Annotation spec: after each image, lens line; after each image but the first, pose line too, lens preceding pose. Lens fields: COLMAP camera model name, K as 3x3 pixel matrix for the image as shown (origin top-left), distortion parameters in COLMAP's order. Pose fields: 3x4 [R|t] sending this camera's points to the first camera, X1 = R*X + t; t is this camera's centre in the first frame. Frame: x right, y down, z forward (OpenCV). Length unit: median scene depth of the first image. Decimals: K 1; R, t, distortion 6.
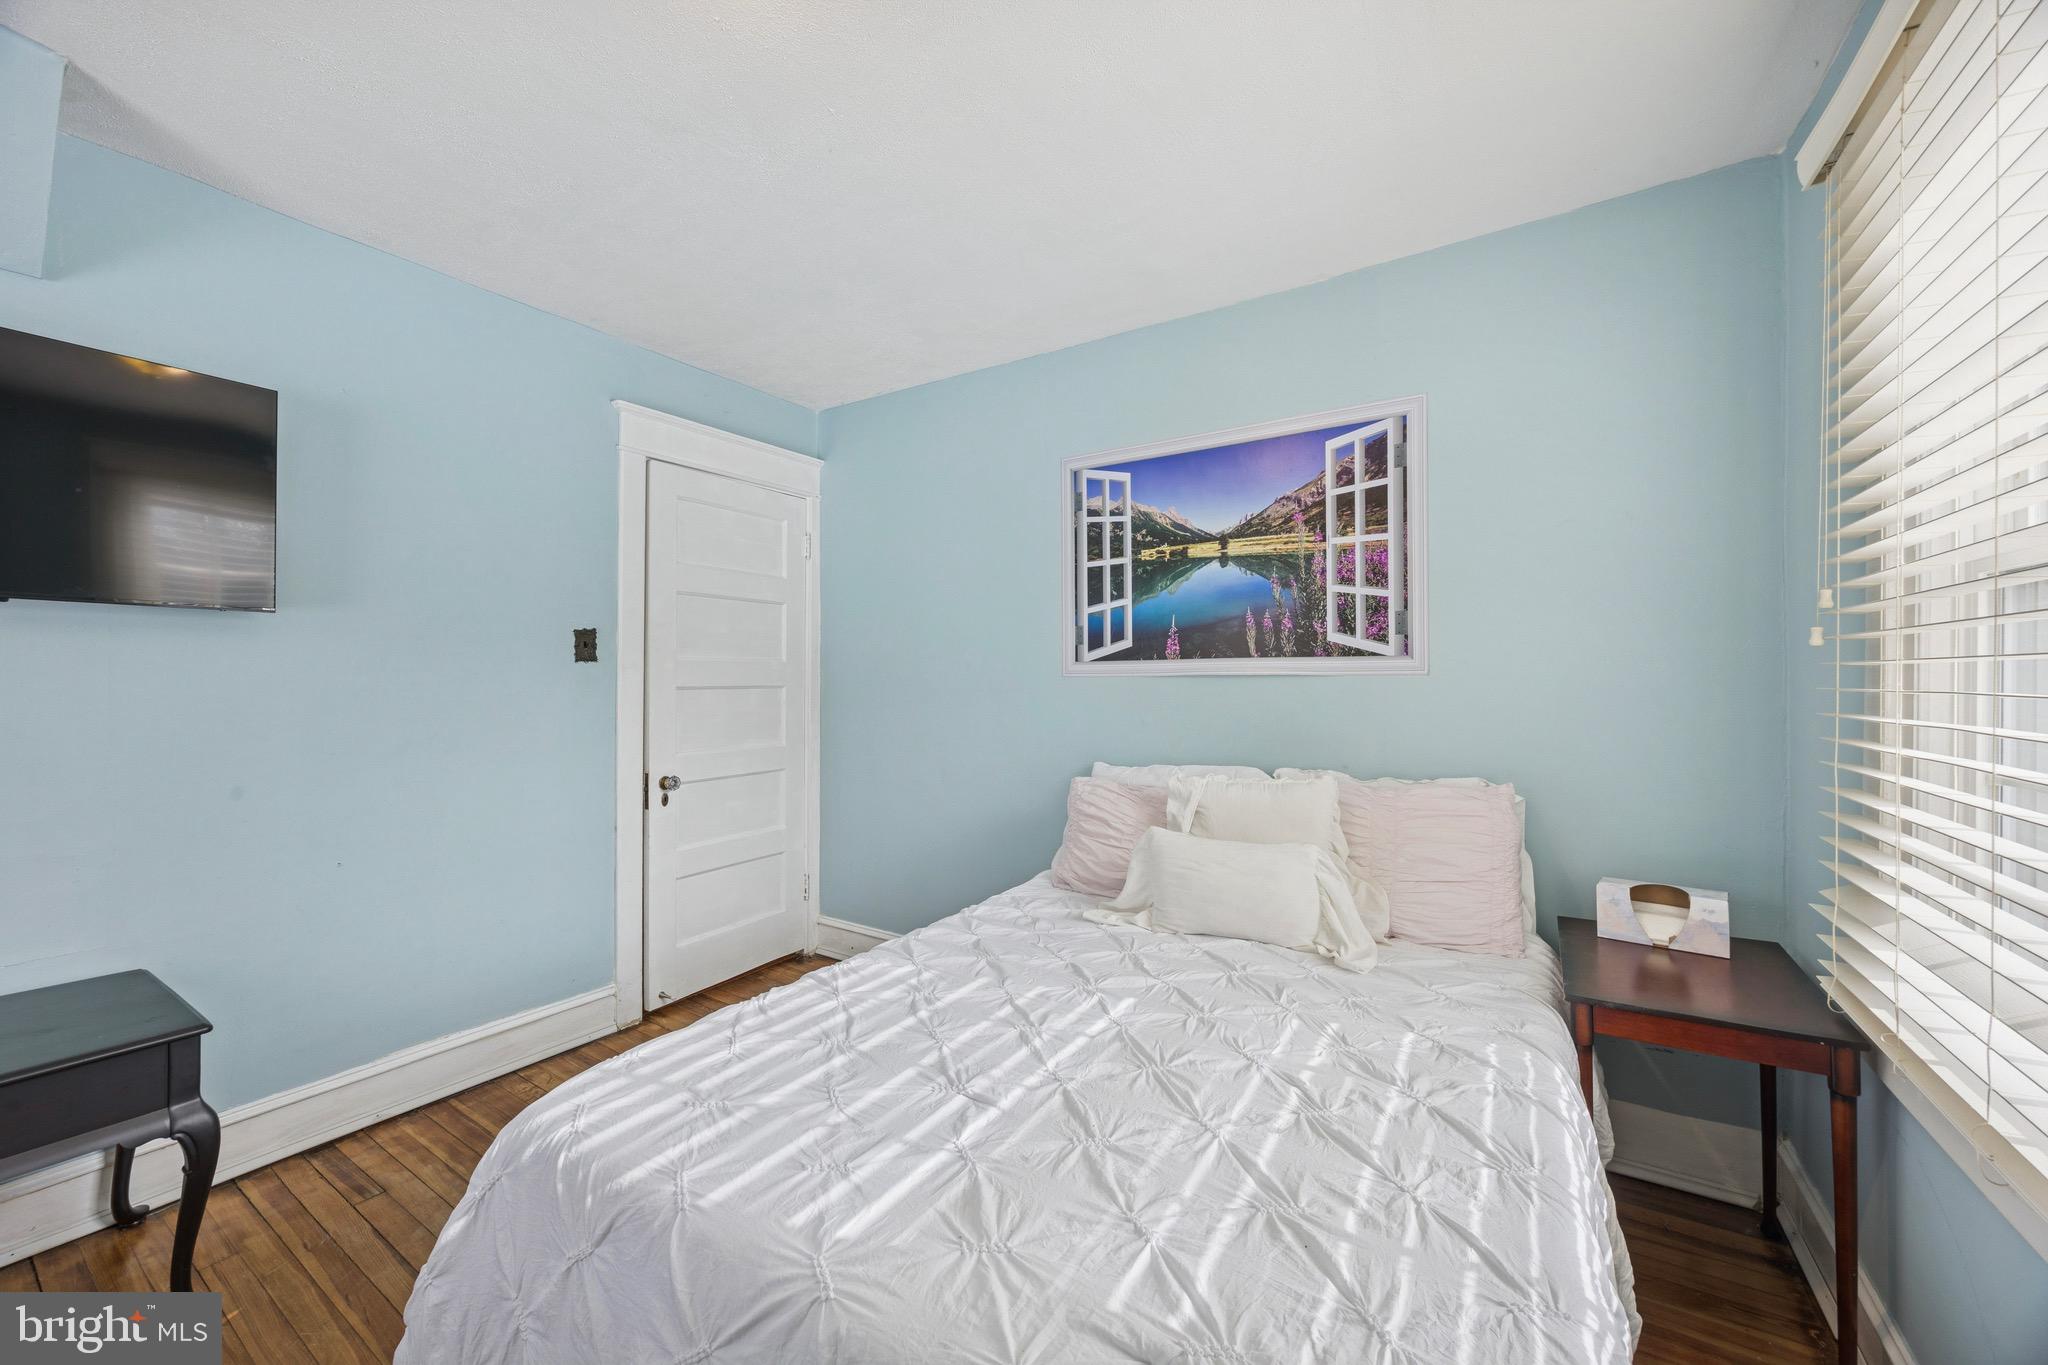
lens RADIAL K [[779.3, 0, 1008.8], [0, 779.3, 681.7], [0, 0, 1]] dist [-0.002021, -0.000133]
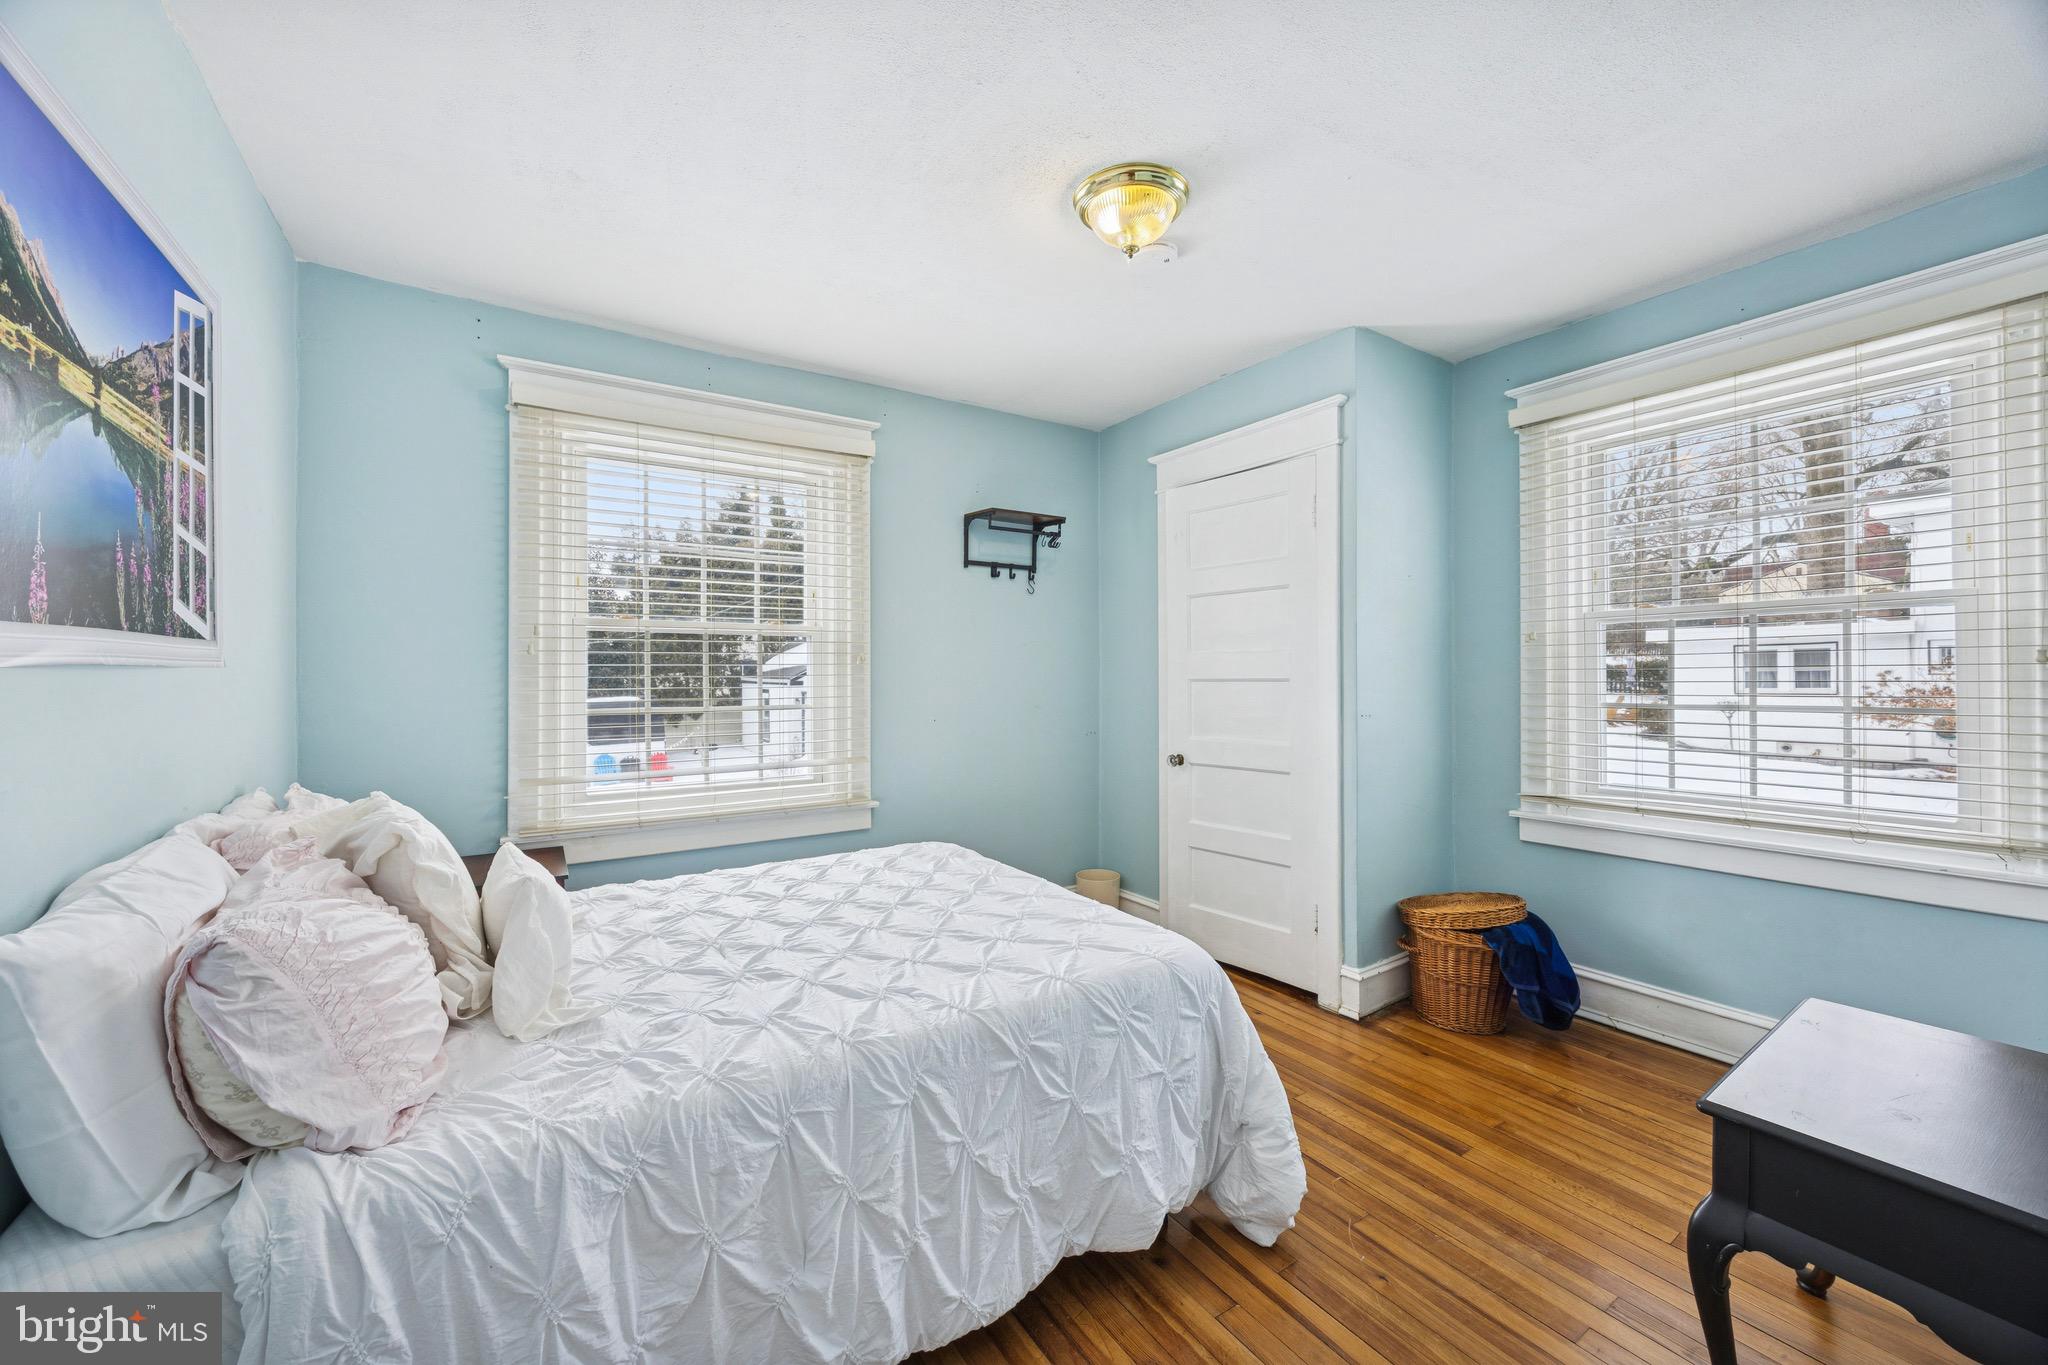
lens RADIAL K [[779.3, 0, 1024.0], [0, 779.3, 678.3], [0, 0, 1]] dist [-0.002021, -0.000133]
pose [[-0.915164, -0.004259, 0.403059, -0.432406], [-0.001553, 0.999974, 0.007040, -0.004547], [-0.403079, 0.005817, -0.915147, 1.223806]]
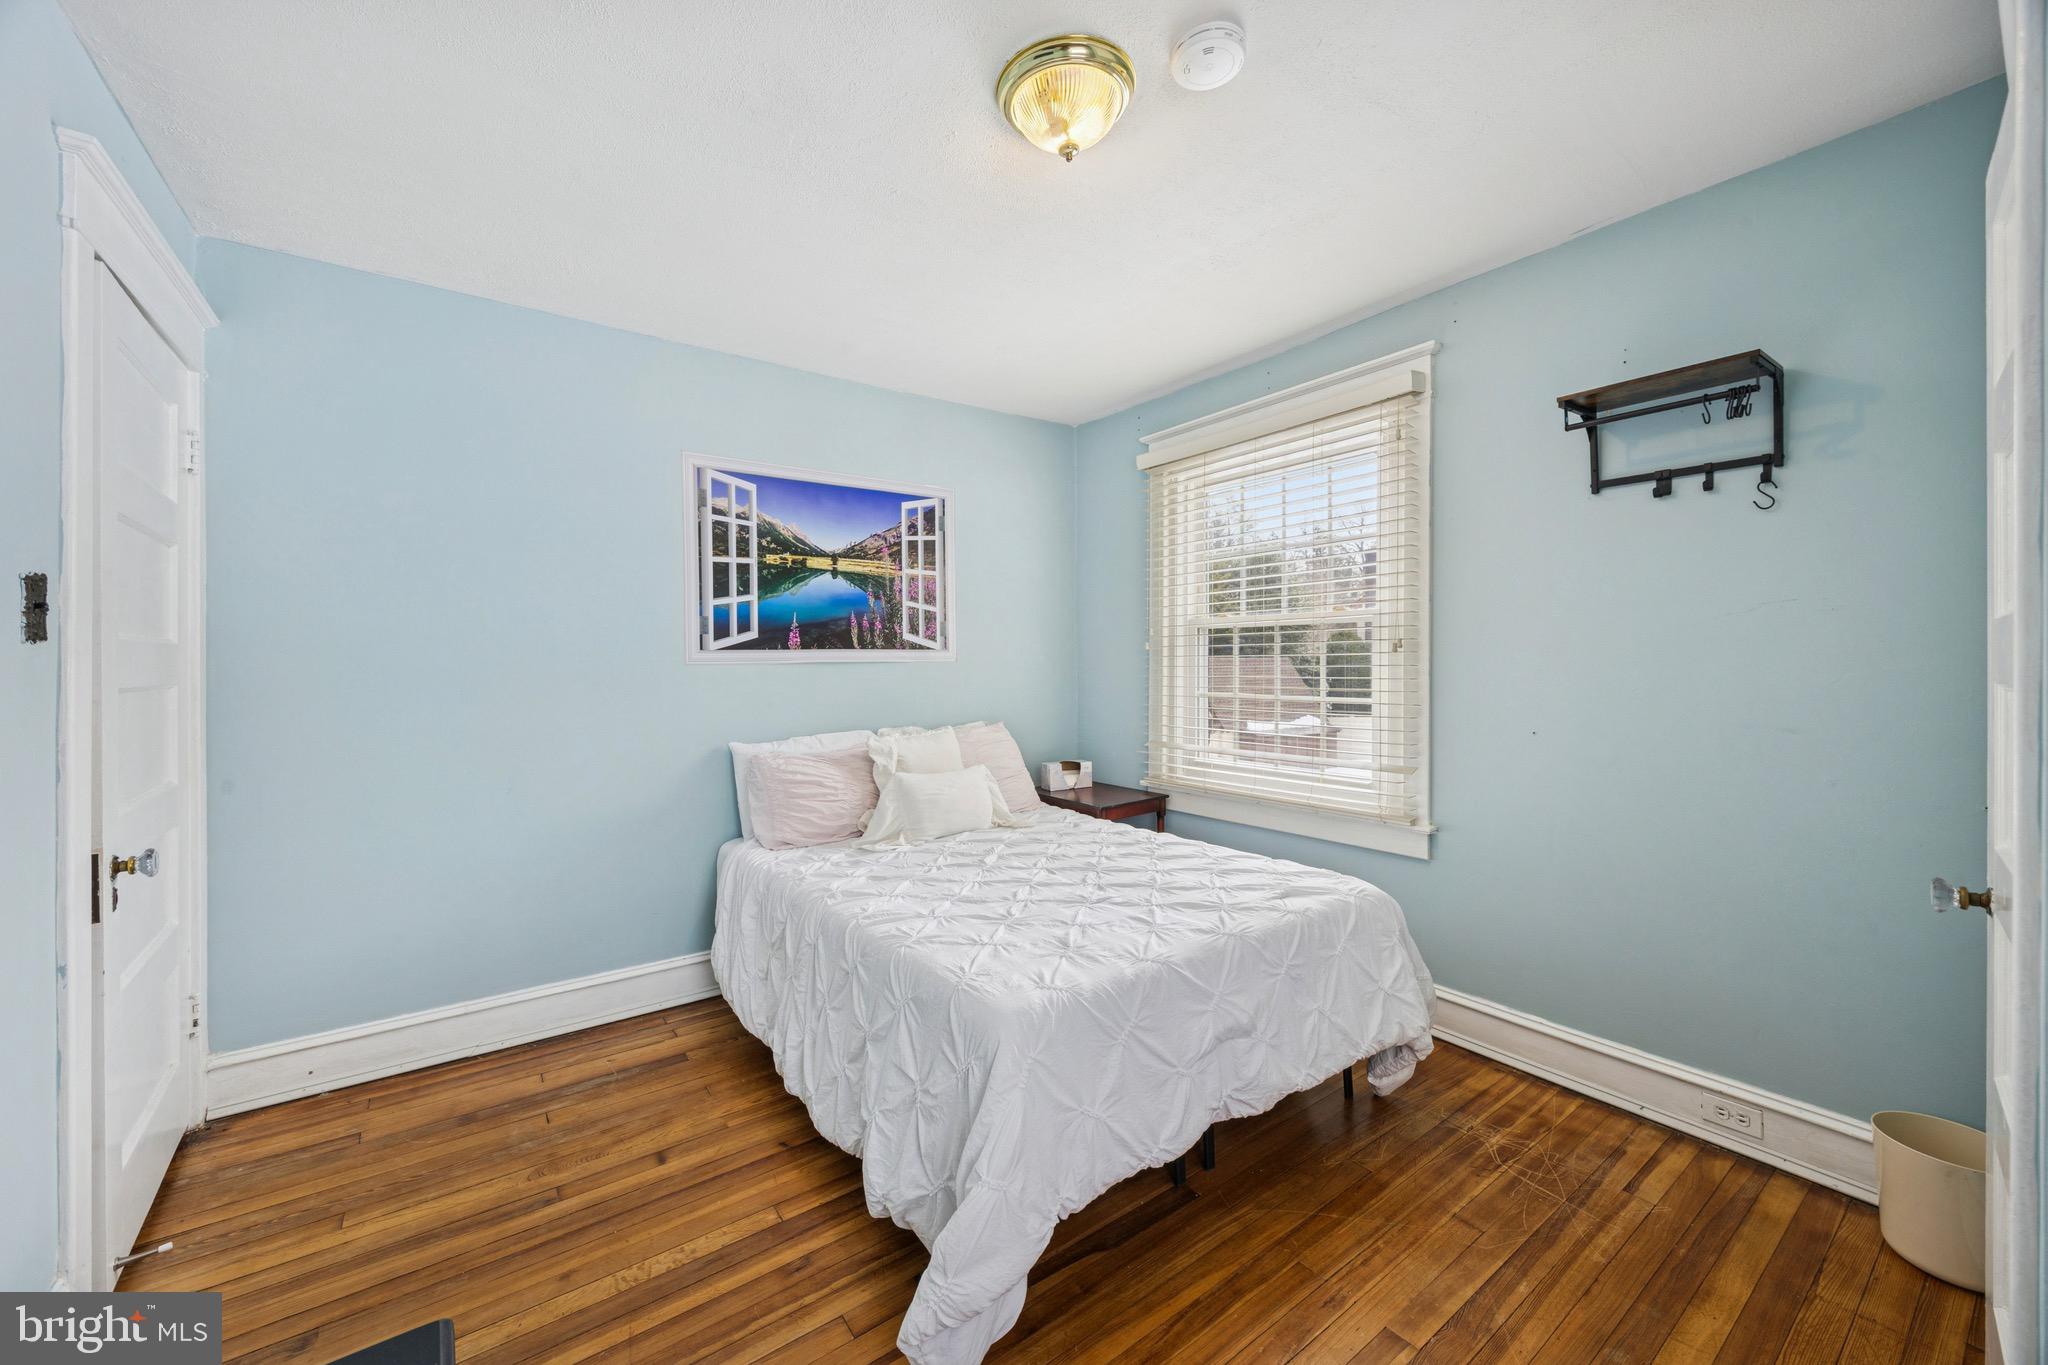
lens RADIAL K [[779.3, 0, 1018.7], [0, 779.3, 668.3], [0, 0, 1]] dist [-0.002021, -0.000133]
pose [[0.362034, -0.014205, 0.932056, -0.834679], [0.006601, 0.999898, 0.012676, -0.012955], [-0.932141, 0.001563, 0.362091, 0.251144]]
